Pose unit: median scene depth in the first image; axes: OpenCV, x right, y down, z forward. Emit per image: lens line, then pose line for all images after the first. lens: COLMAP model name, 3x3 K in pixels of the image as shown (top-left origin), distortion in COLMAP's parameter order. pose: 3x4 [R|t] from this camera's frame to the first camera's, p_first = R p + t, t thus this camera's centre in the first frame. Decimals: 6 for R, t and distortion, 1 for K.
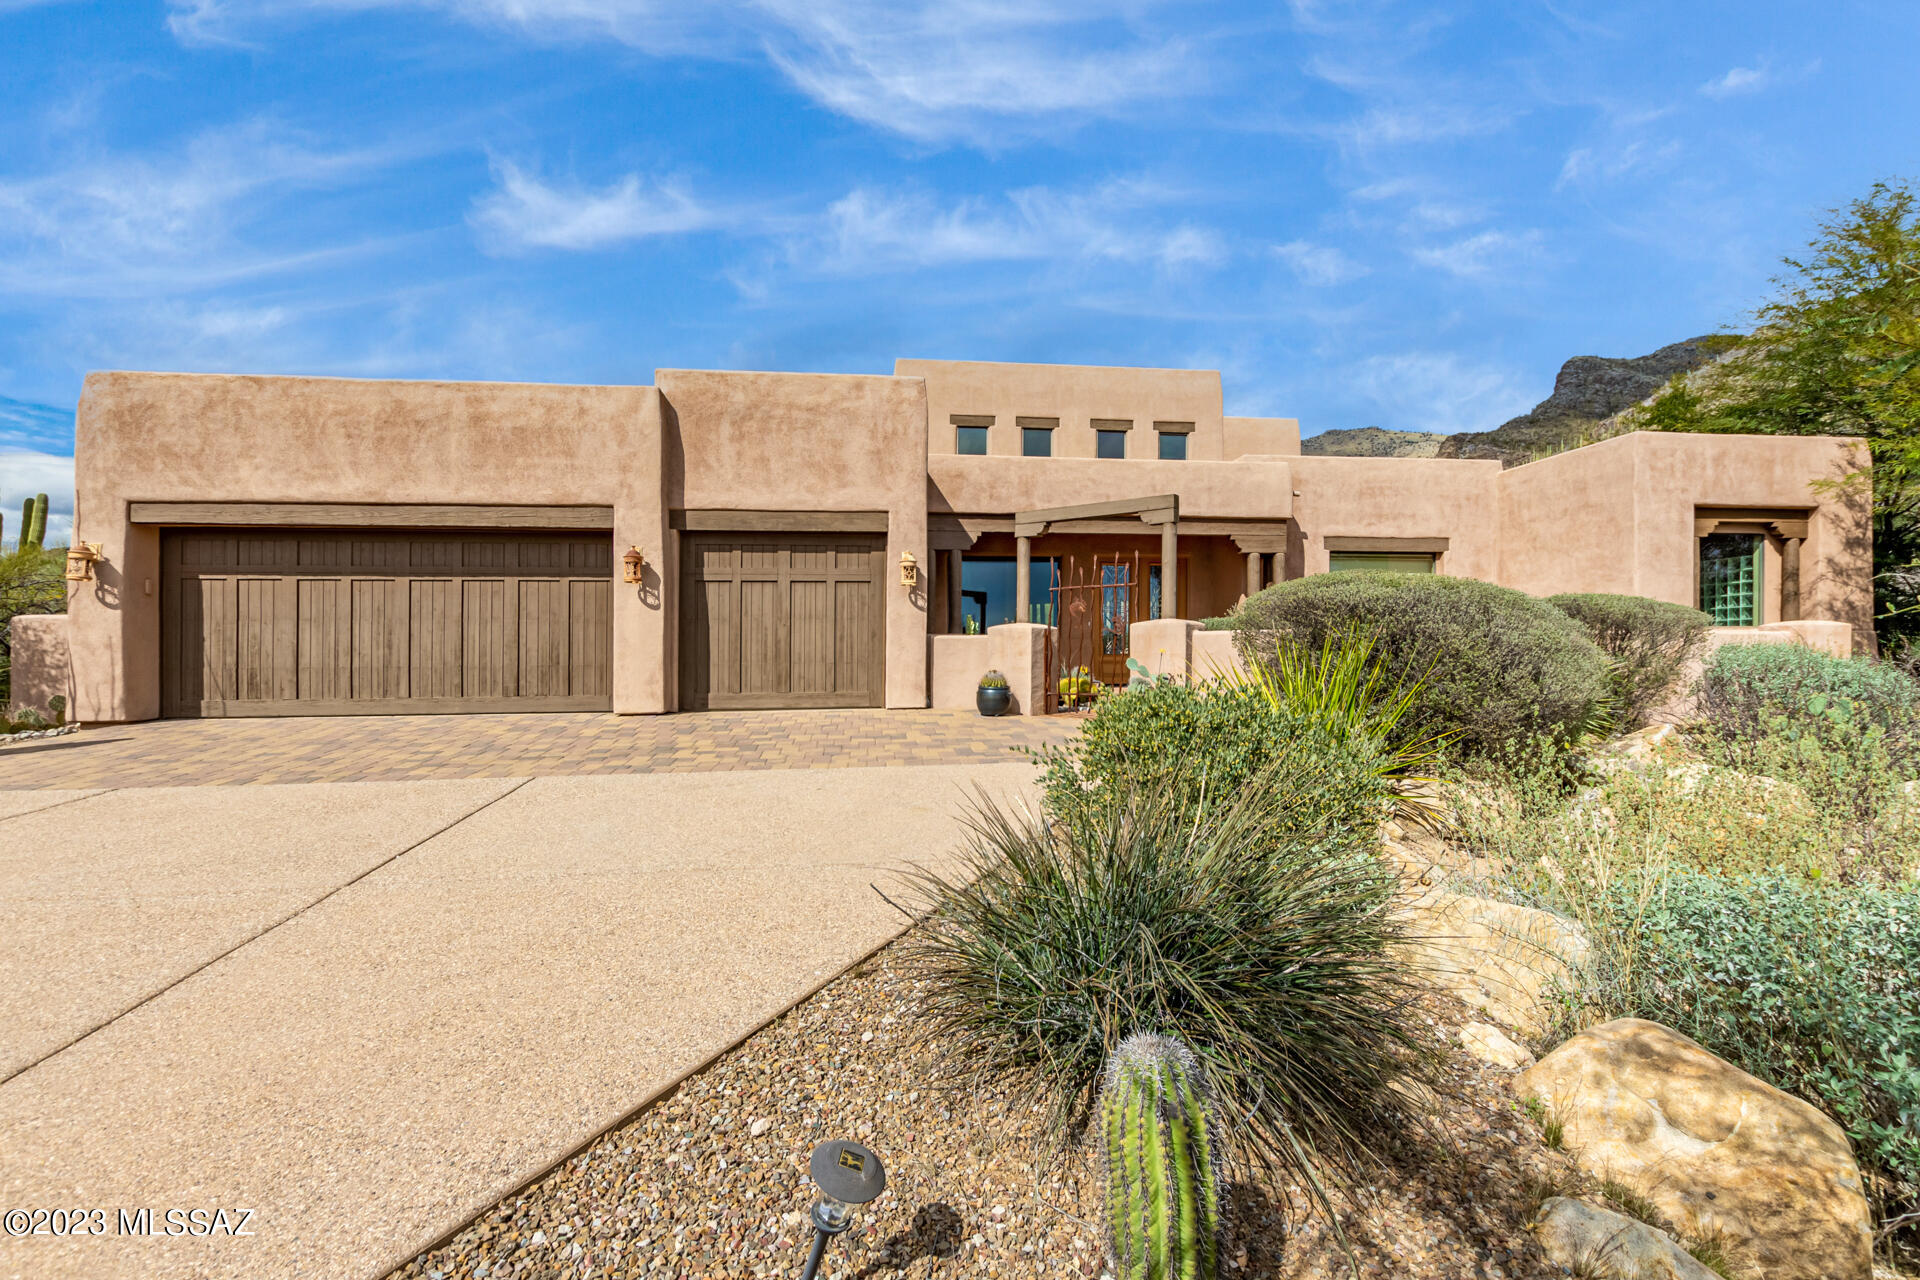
lens RADIAL K [[868.3, 0, 960.9], [0, 868.3, 683.7], [0, 0, 1]] dist [0.002345, -0.000529]
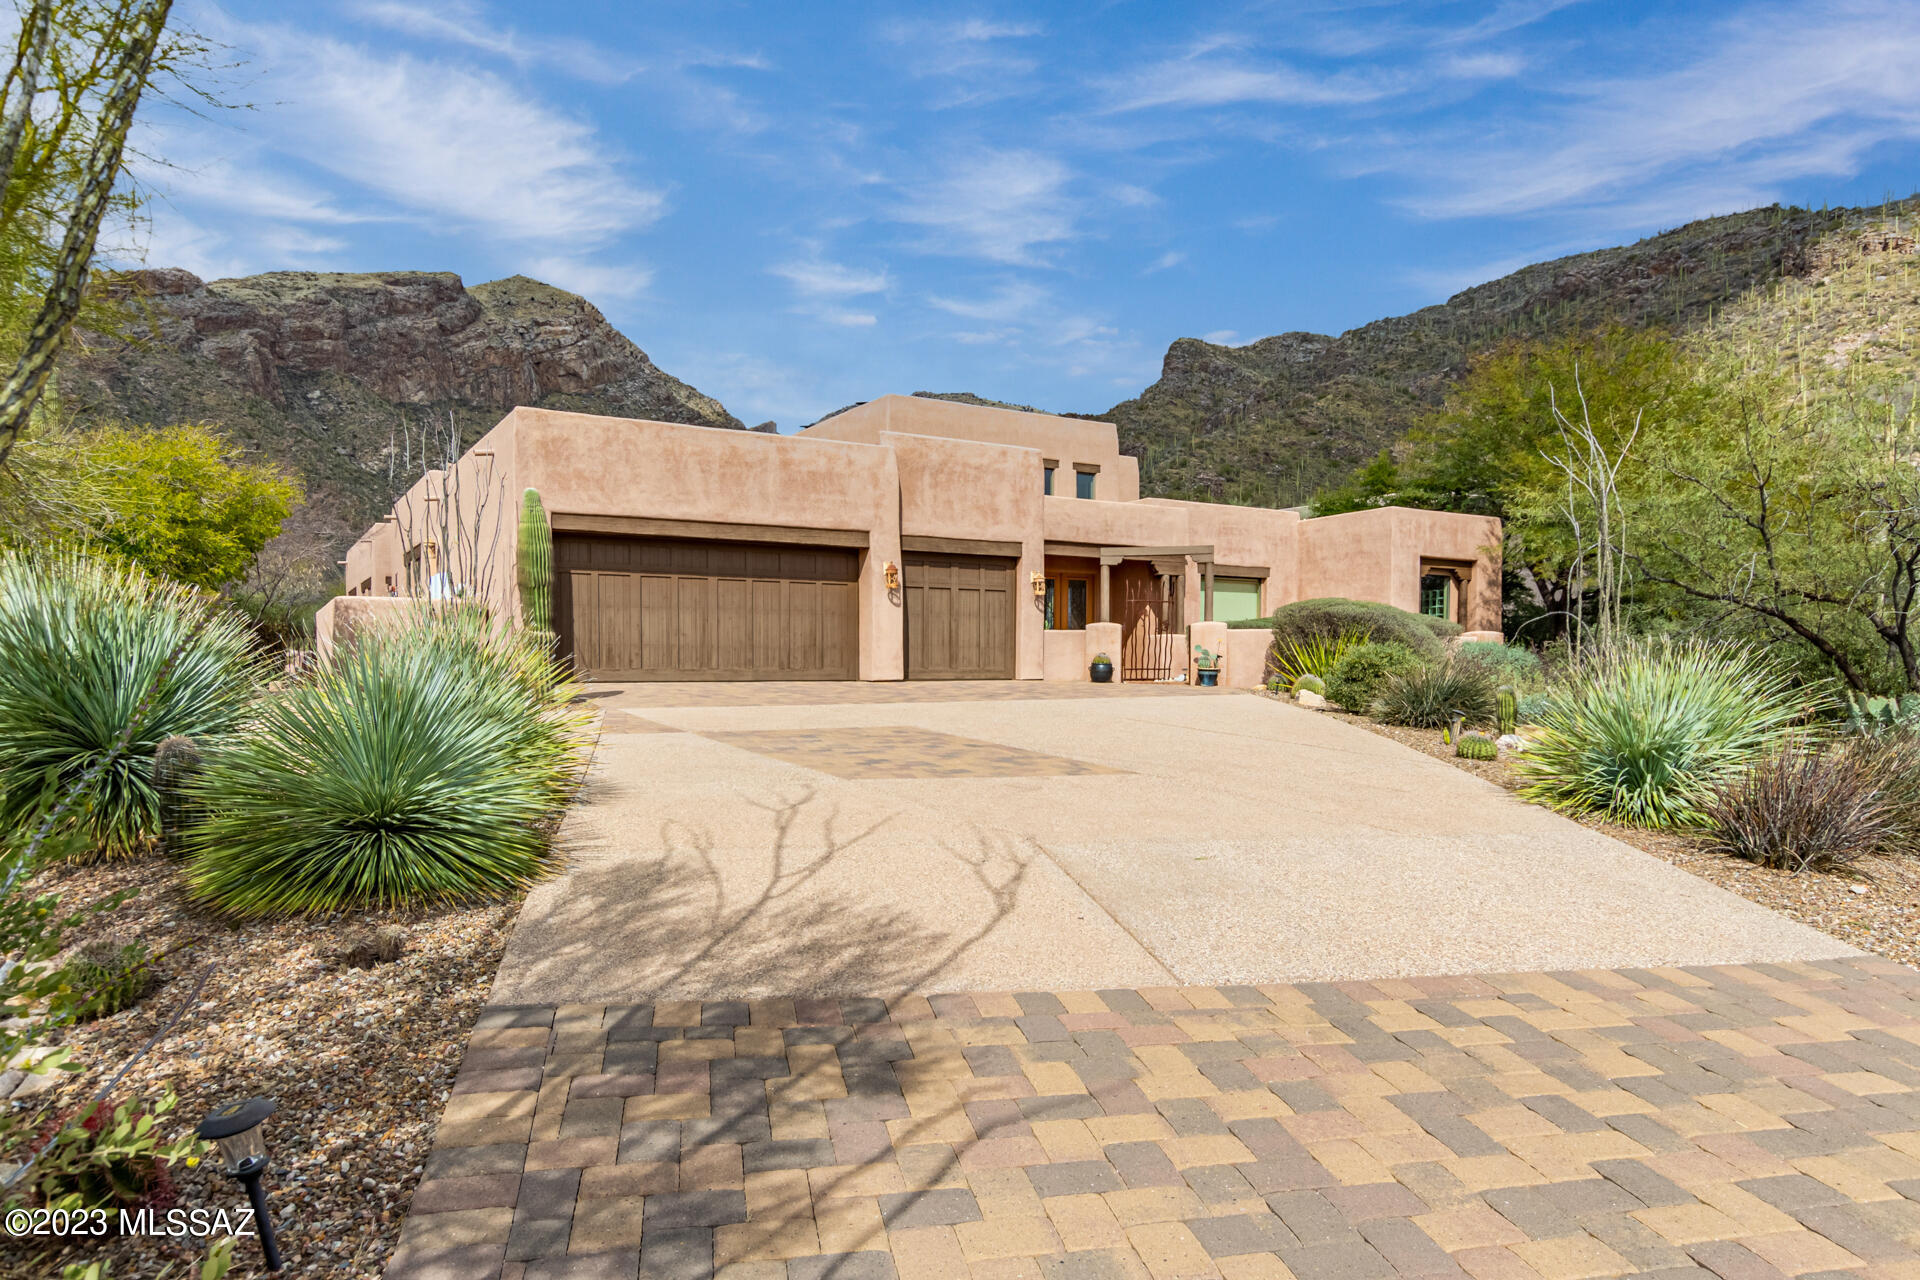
lens RADIAL K [[1178.4, 0, 932.6], [0, 1178.4, 763.0], [0, 0, 1]] dist [-0.004271, 0.000929]
pose [[0.917064, -0.025518, 0.397922, -1.045521], [0.009380, 0.999055, 0.042451, 0.085838], [-0.398629, -0.035198, 0.916437, -0.773608]]
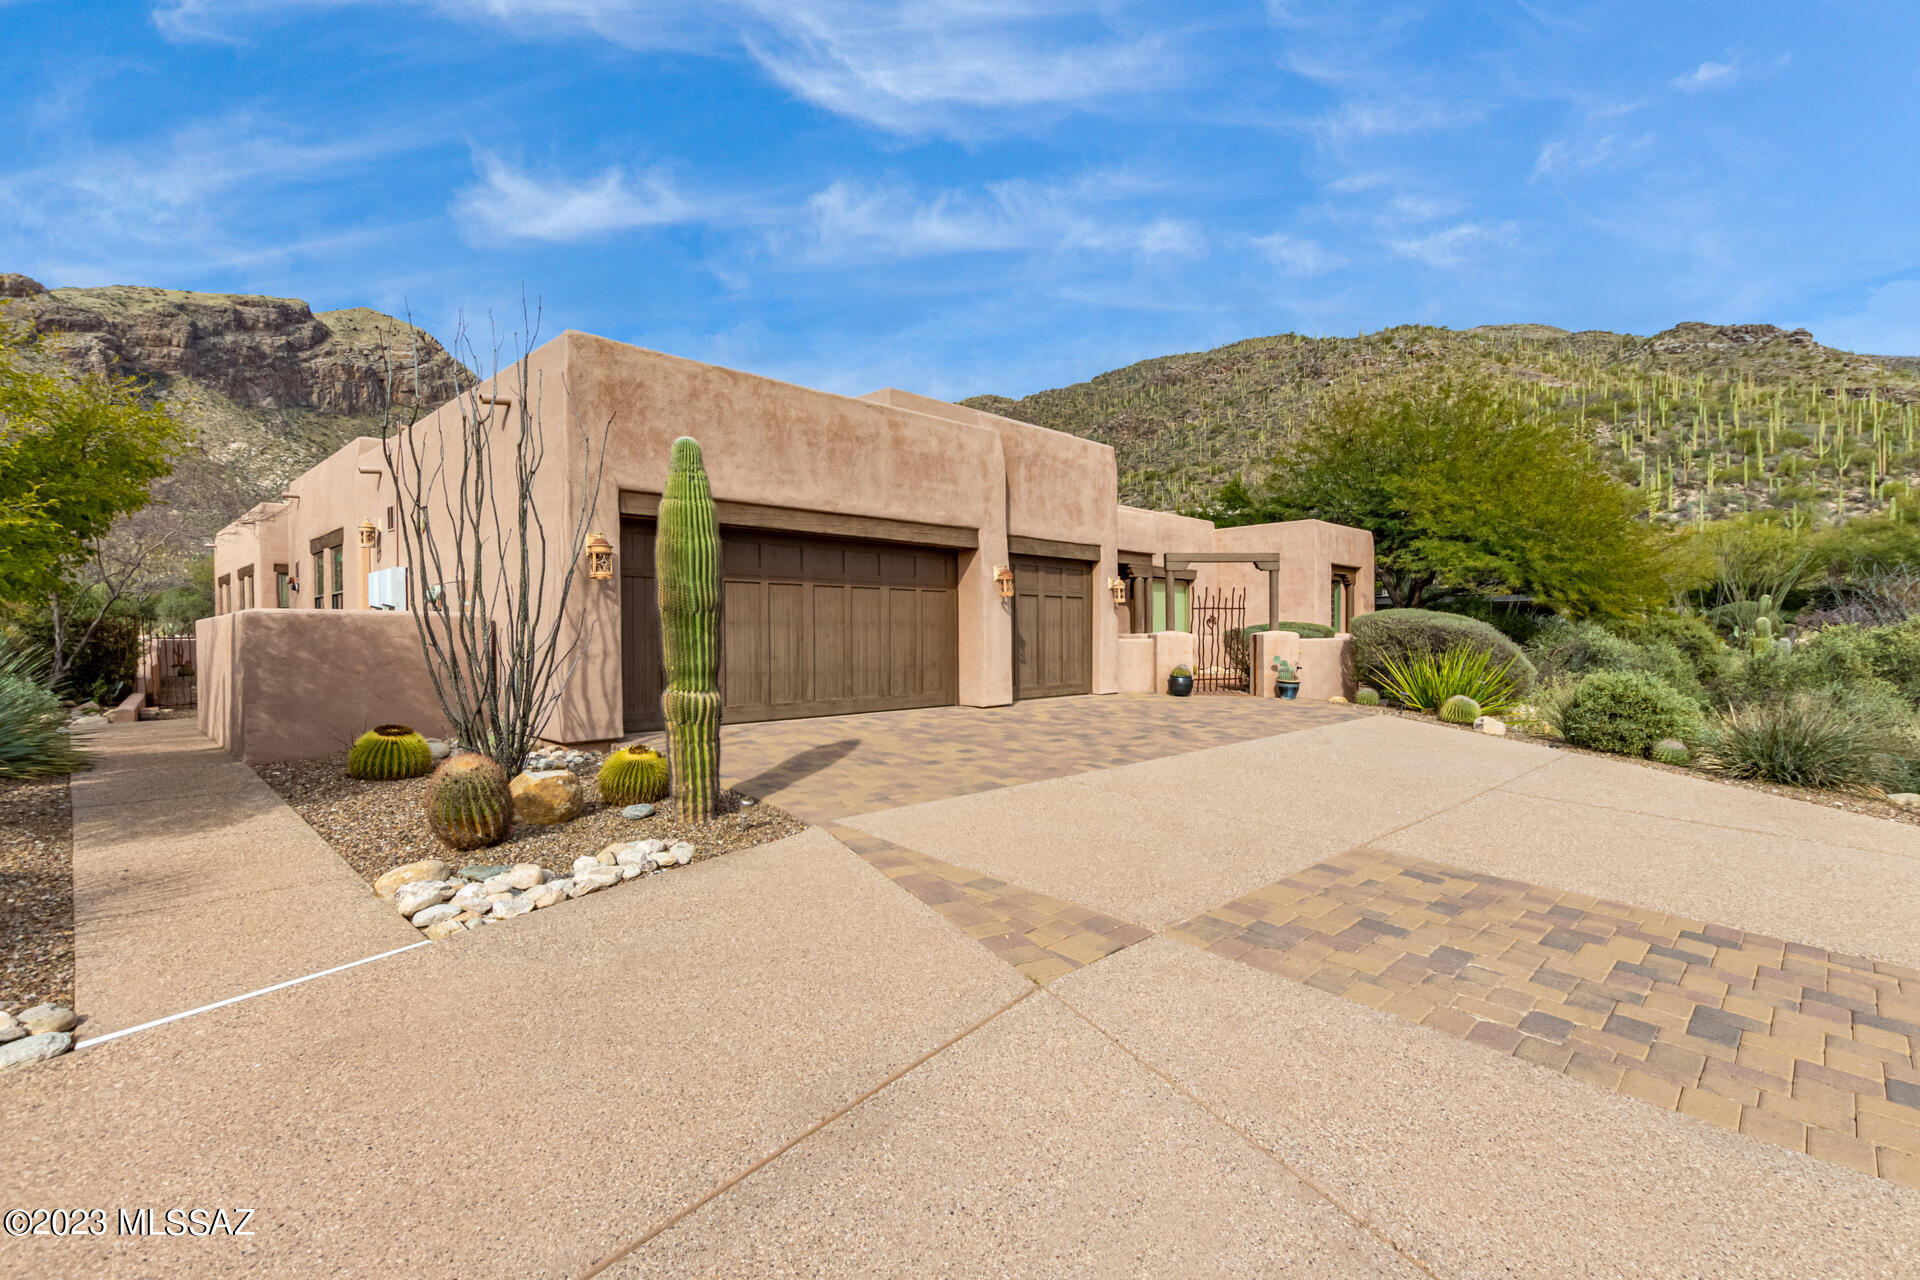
lens RADIAL K [[880.9, 0, 949.2], [0, 880.9, 666.9], [0, 0, 1]] dist [-0.003143, -0.001285]
pose [[0.789272, -0.018249, 0.613772, -1.135650], [0.019441, 0.999800, 0.004726, -0.025403], [-0.613736, 0.008202, 0.789469, 0.086494]]
